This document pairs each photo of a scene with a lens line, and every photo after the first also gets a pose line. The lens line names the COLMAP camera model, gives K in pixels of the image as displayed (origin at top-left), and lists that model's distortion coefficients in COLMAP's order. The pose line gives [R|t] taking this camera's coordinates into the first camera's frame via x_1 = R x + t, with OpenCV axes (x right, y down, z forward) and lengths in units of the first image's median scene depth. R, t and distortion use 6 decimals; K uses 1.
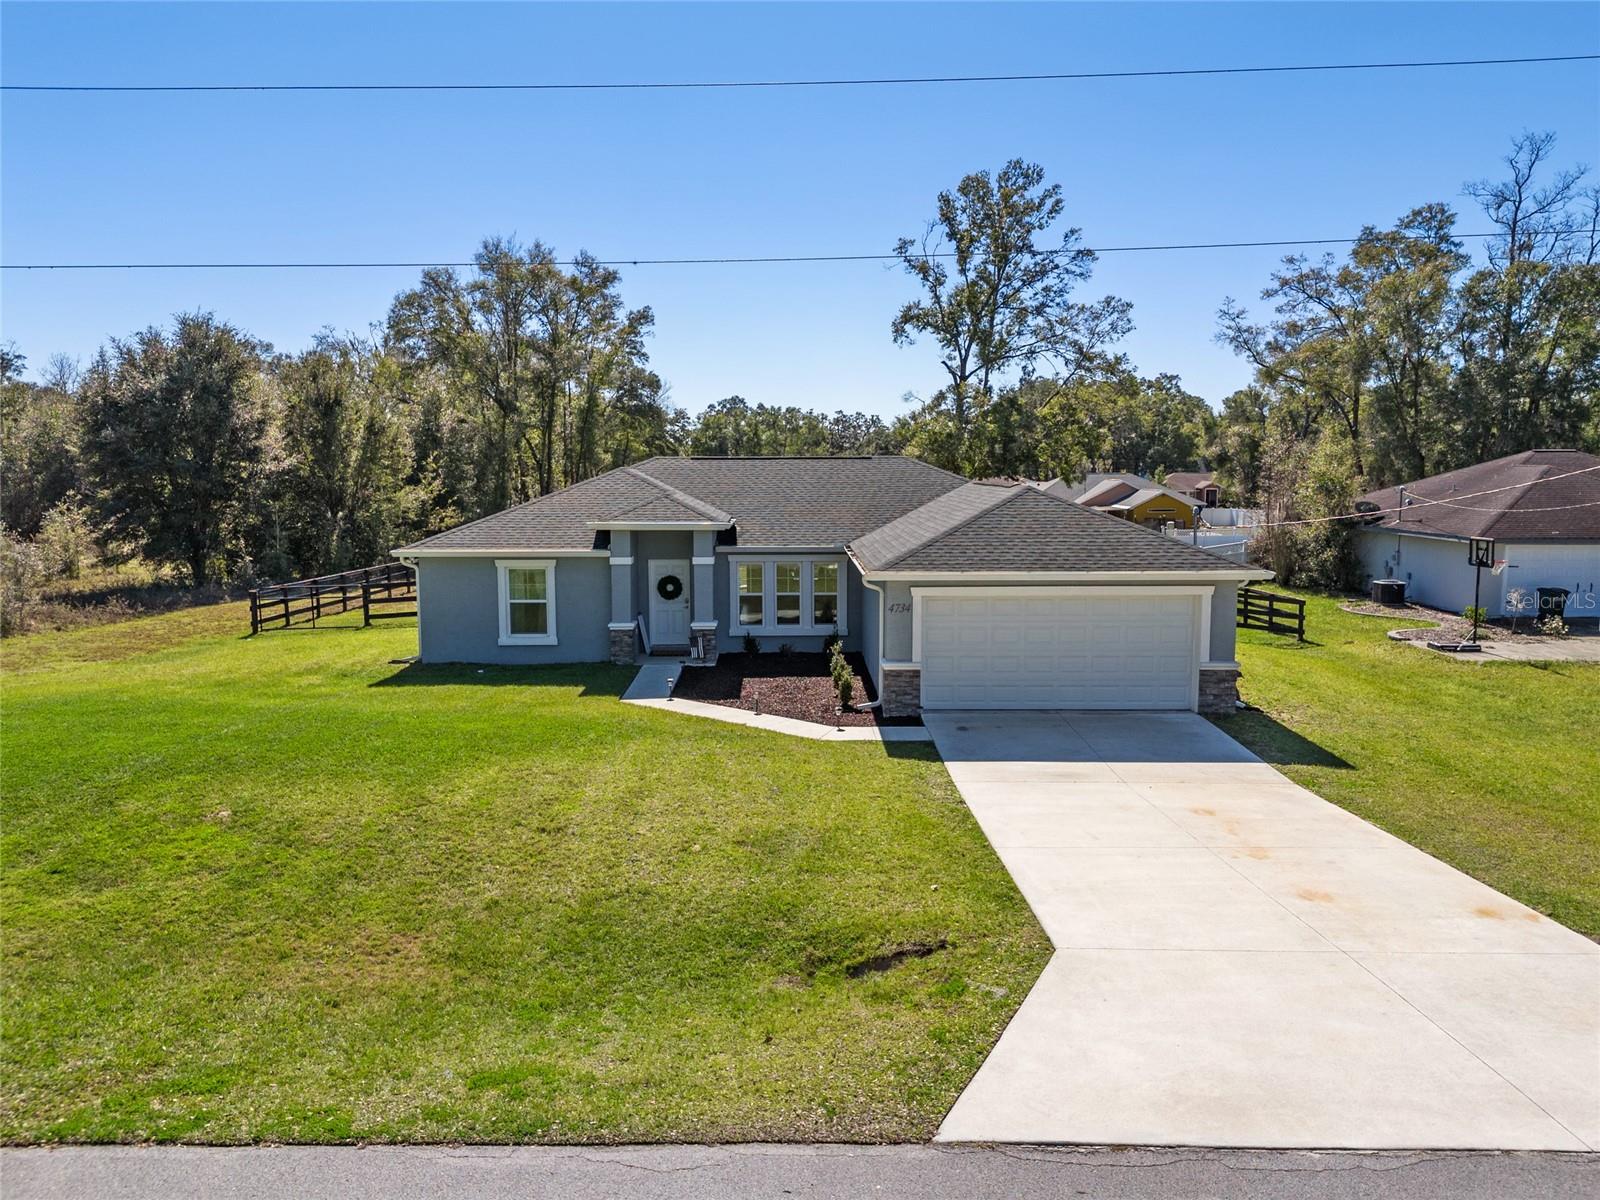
lens RADIAL K [[1091.7, 0, 800.0], [0, 1091.7, 600.0], [0, 0, 1]] dist [0.003444, 0.000896]
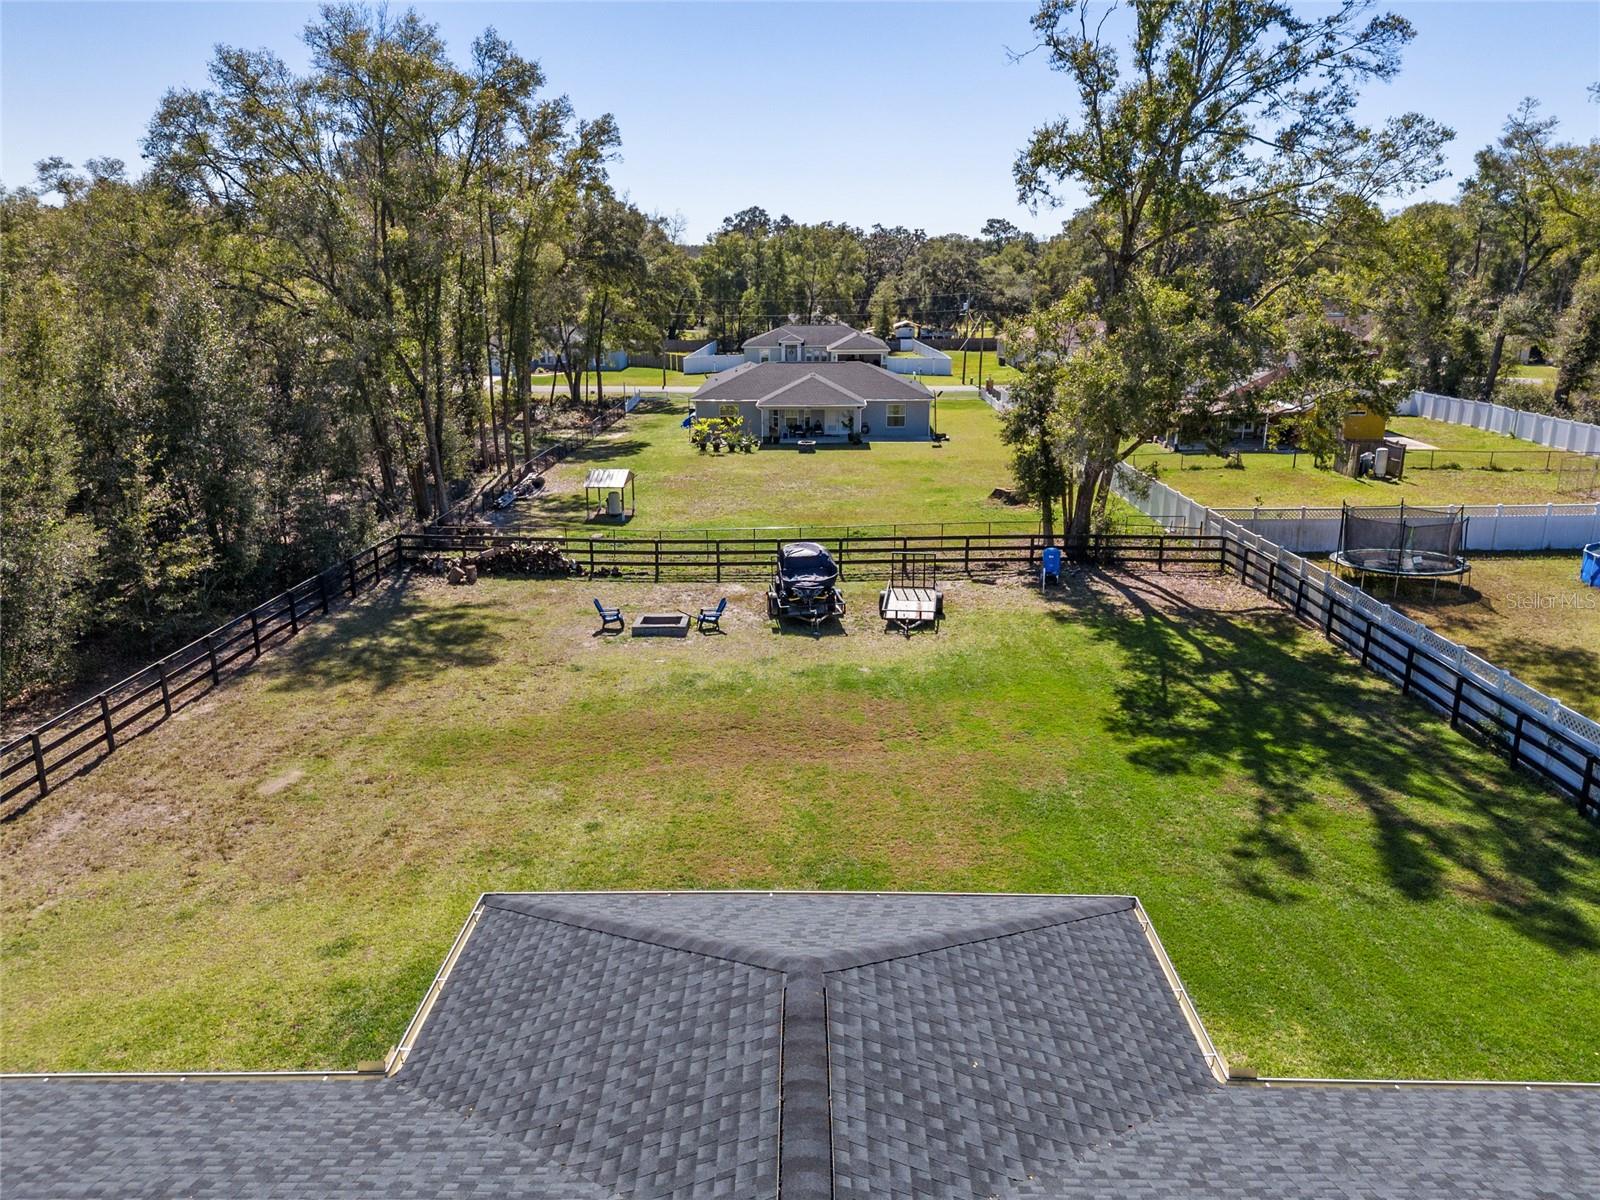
lens RADIAL K [[1091.7, 0, 800.0], [0, 1091.7, 600.0], [0, 0, 1]] dist [0.003444, 0.000896]
pose [[0.999709, 0.005553, -0.023475, -0.009036], [-0.001303, 0.984151, 0.177328, -0.132511], [0.024088, -0.177246, 0.983872, 0.408431]]
